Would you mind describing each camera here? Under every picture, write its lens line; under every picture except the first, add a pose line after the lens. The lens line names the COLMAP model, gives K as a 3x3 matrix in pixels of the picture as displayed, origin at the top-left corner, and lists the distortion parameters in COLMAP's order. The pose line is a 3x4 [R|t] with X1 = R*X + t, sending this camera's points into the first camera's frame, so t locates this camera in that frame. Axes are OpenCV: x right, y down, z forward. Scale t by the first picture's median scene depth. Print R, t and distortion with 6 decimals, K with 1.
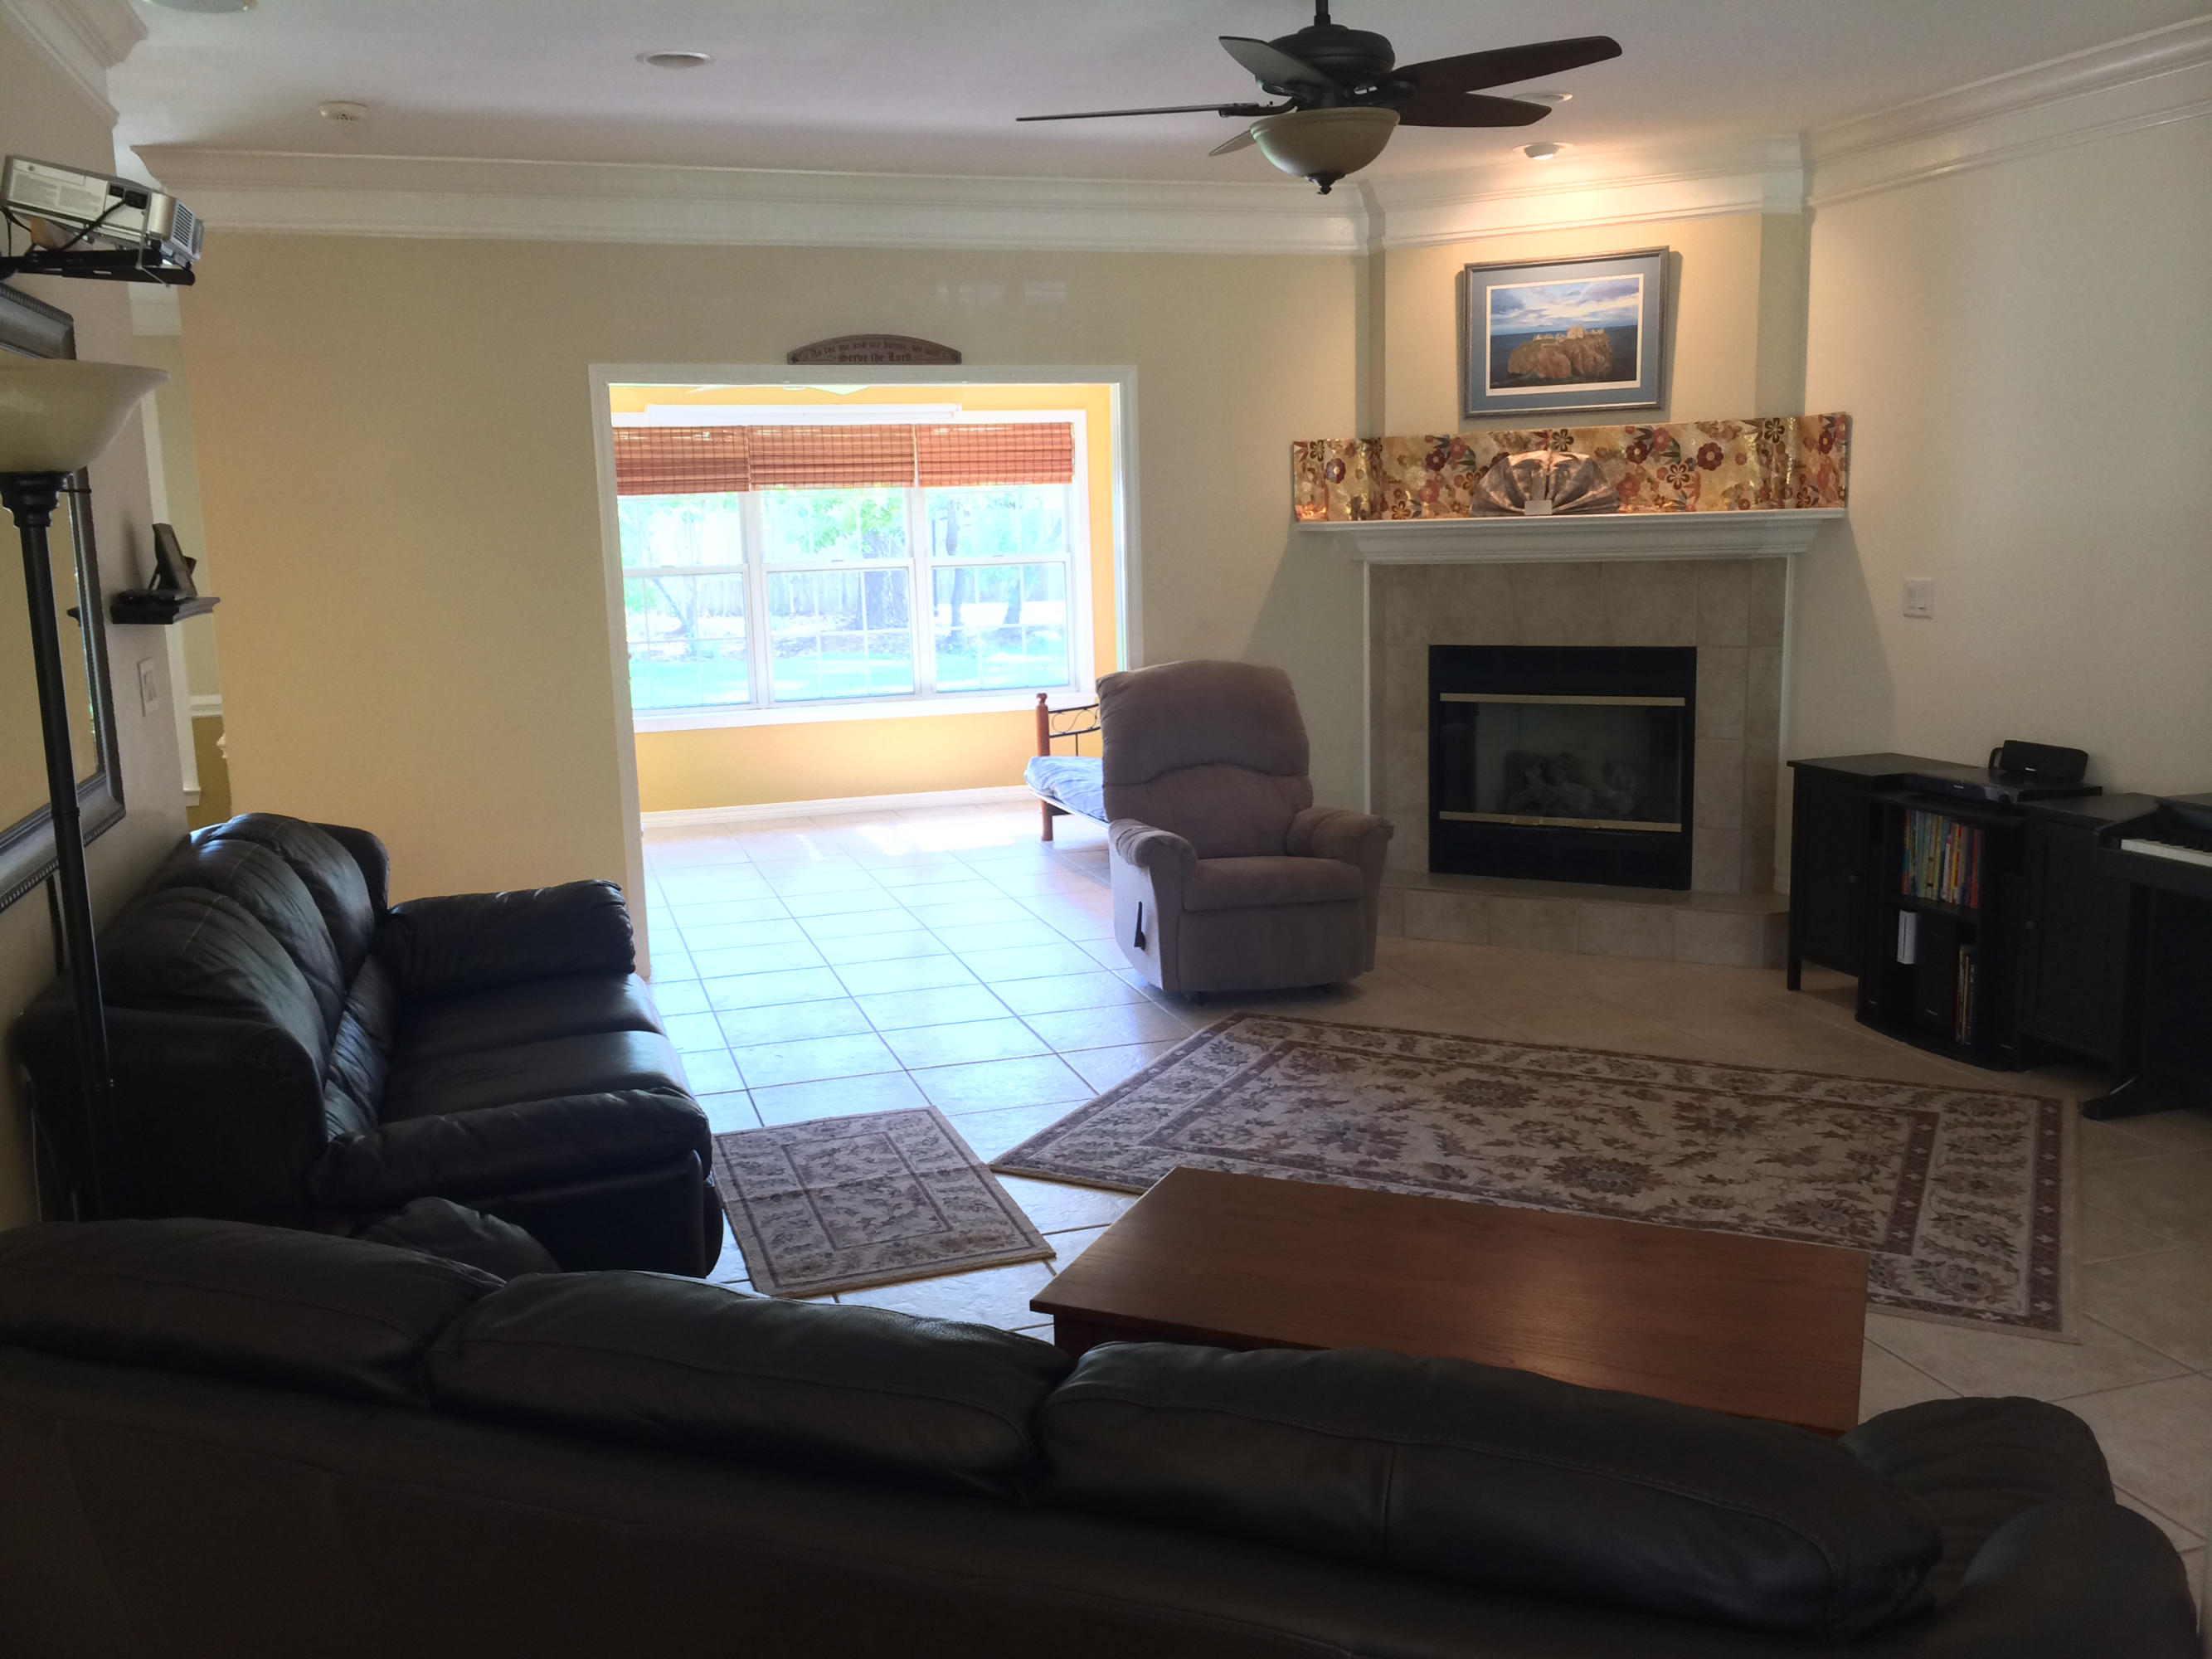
lens RADIAL K [[1891.9, 0, 1106.0], [0, 1891.9, 829.5], [0, 0, 1]] dist [0.082167, -0.099070]
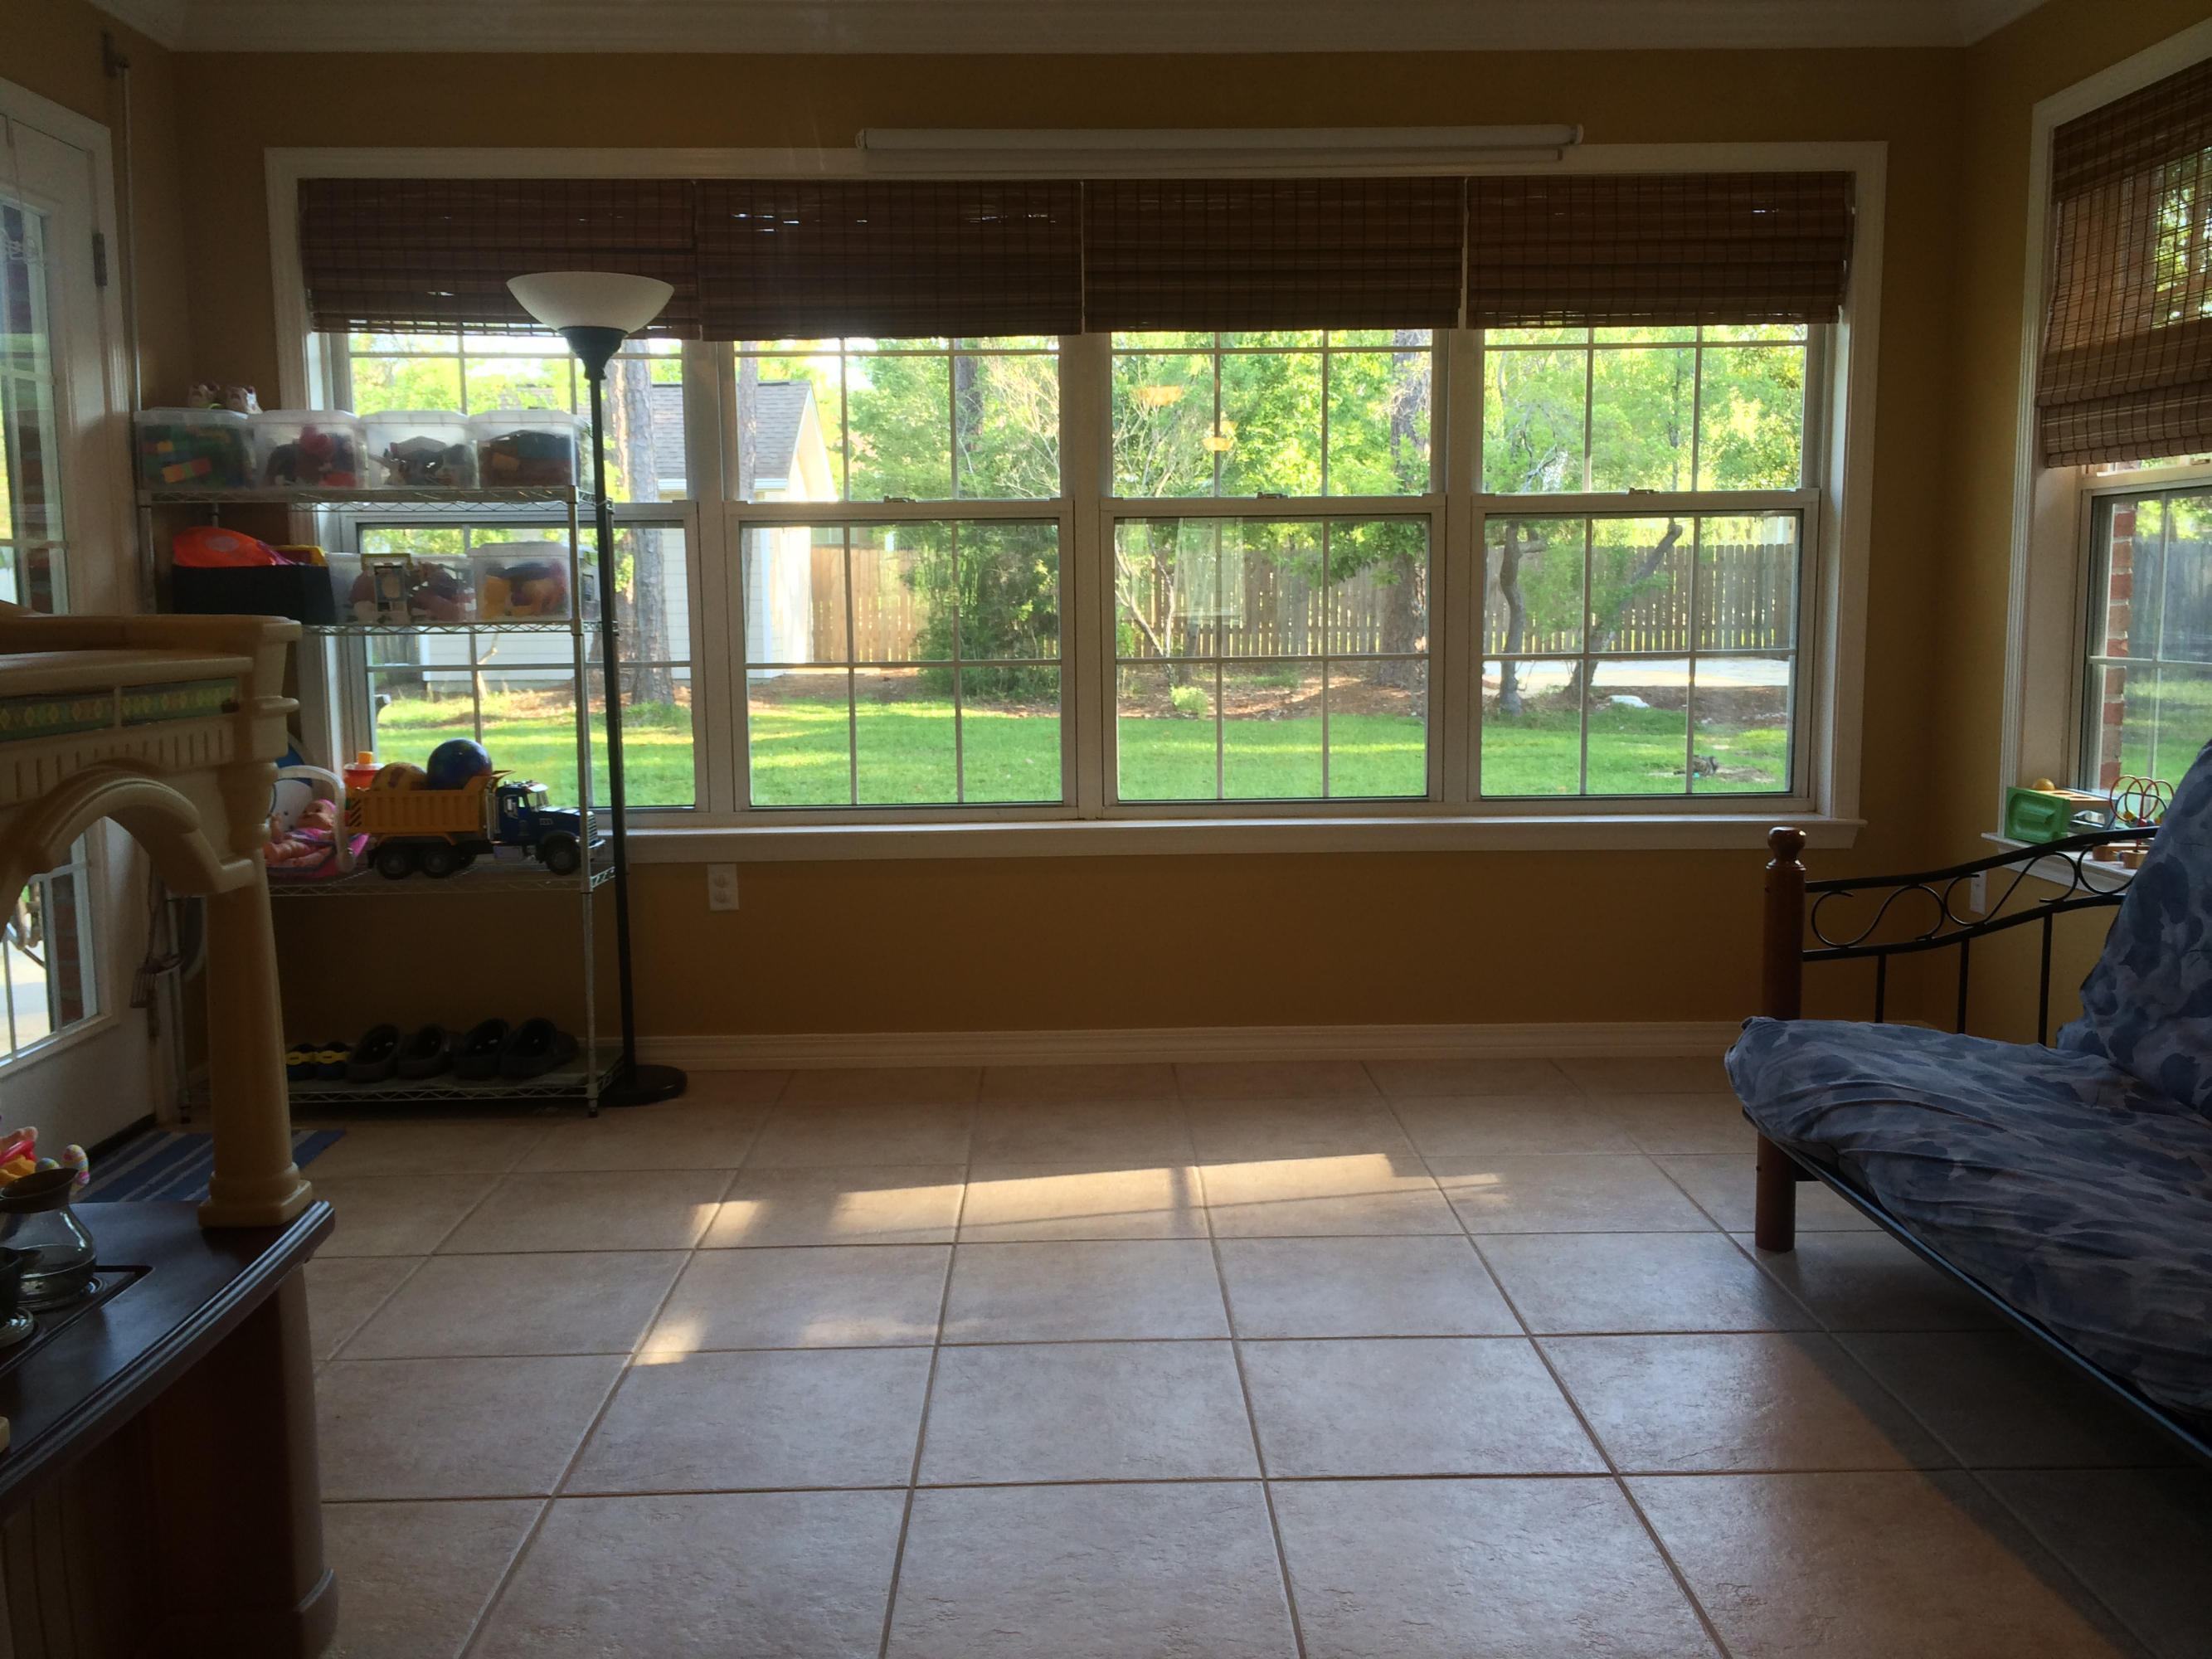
lens RADIAL K [[1891.9, 0, 1106.0], [0, 1891.9, 829.5], [0, 0, 1]] dist [0.082167, -0.099070]
pose [[0.959661, 0.057270, -0.275265, -0.051762], [-0.066895, 0.997429, -0.025701, -0.049837], [0.273085, 0.043078, 0.961025, 0.567929]]
